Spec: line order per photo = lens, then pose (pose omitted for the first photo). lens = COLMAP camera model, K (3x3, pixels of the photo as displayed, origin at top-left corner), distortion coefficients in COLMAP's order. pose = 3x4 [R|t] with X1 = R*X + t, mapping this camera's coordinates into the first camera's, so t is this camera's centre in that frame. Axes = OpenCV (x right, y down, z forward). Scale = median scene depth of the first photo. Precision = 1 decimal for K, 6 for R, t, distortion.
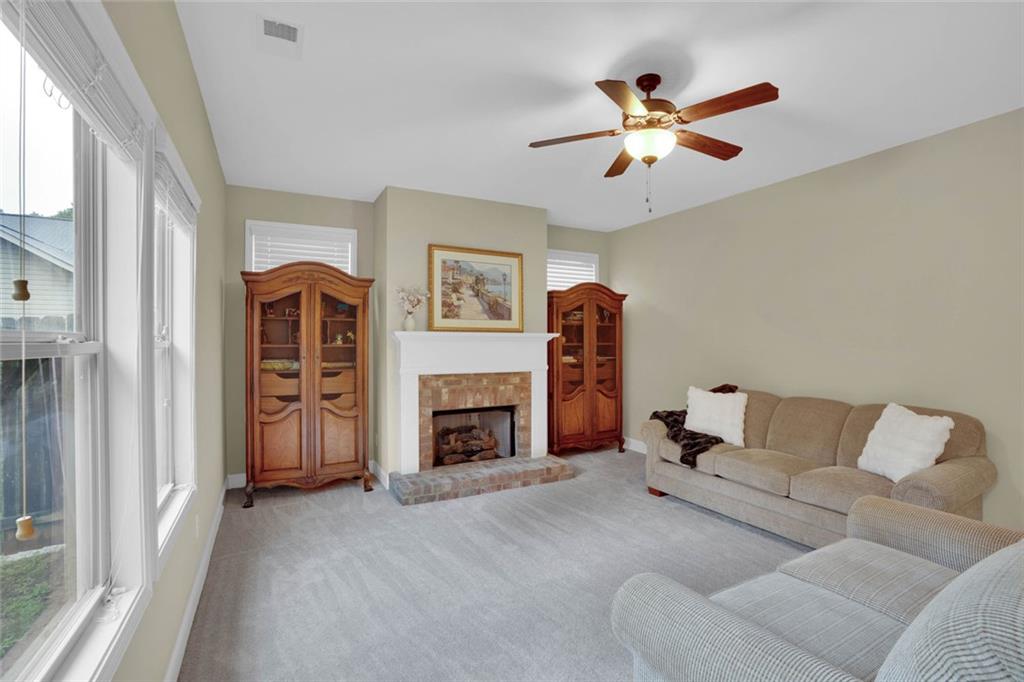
lens RADIAL K [[466.7, 0, 512.0], [0, 466.7, 341.0], [0, 0, 1]] dist [-0.020979, -0.000020]
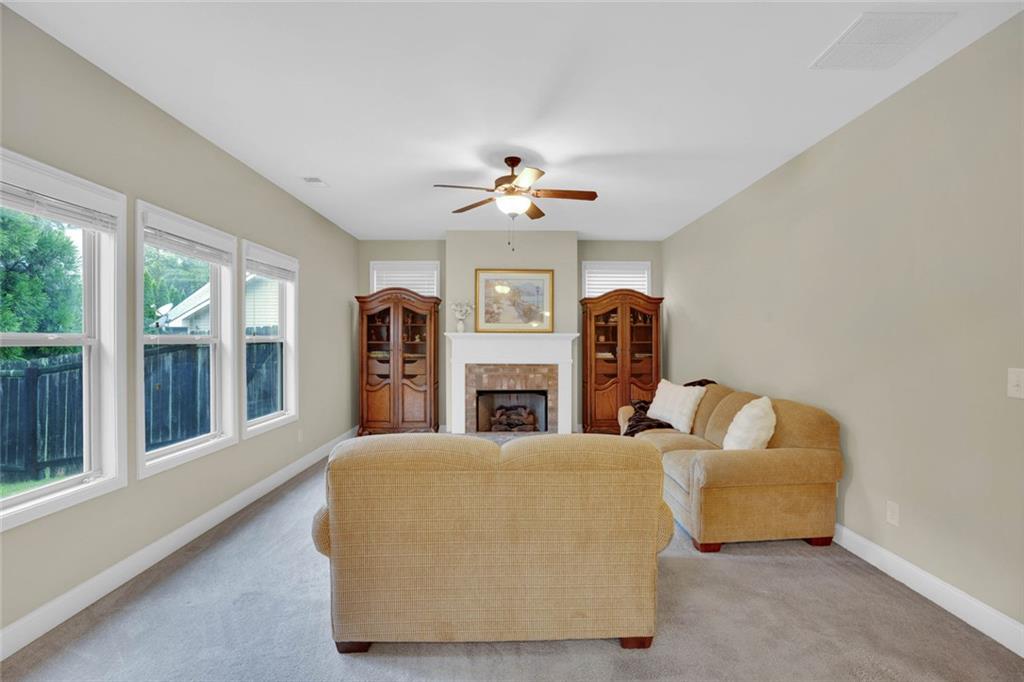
lens RADIAL K [[458.7, 0, 512.0], [0, 458.7, 341.0], [0, 0, 1]] dist [0.000363, 0.000056]
pose [[0.896391, 0.002083, -0.443260, 0.518666], [-0.001461, 0.999997, 0.001745, 0.001996], [0.443263, -0.000917, 0.896391, -0.164704]]
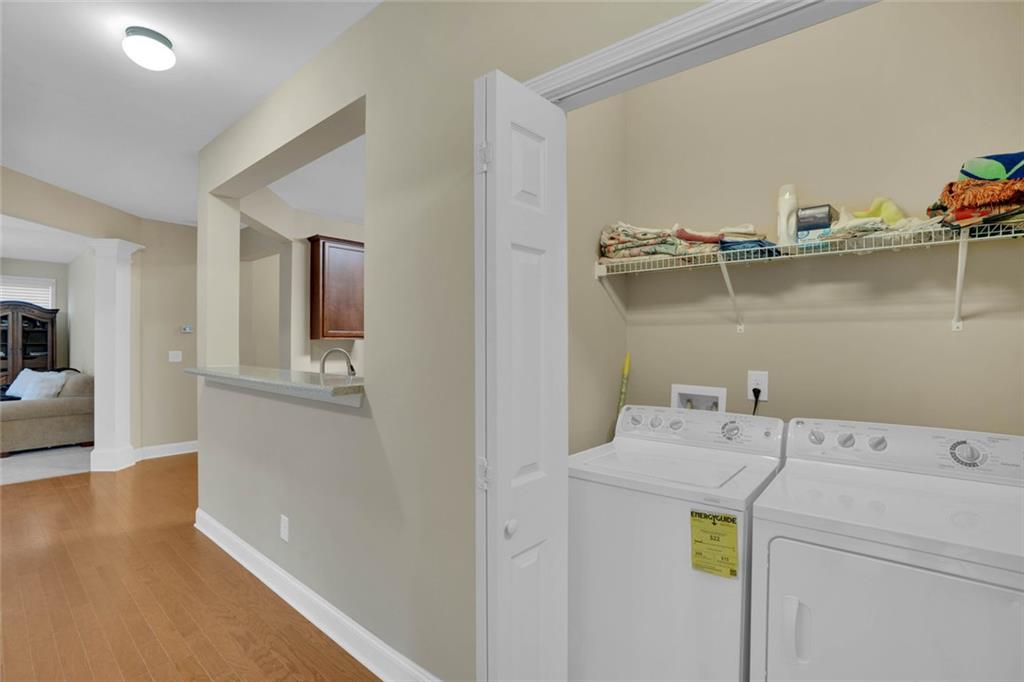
lens RADIAL K [[458.7, 0, 512.0], [0, 458.7, 341.0], [0, 0, 1]] dist [0.000363, 0.000056]
pose [[0.922083, 0.002995, 0.386980, 1.270357], [-0.001878, 0.999993, -0.003264, 0.001275], [-0.386987, 0.002283, 0.922082, -1.103270]]
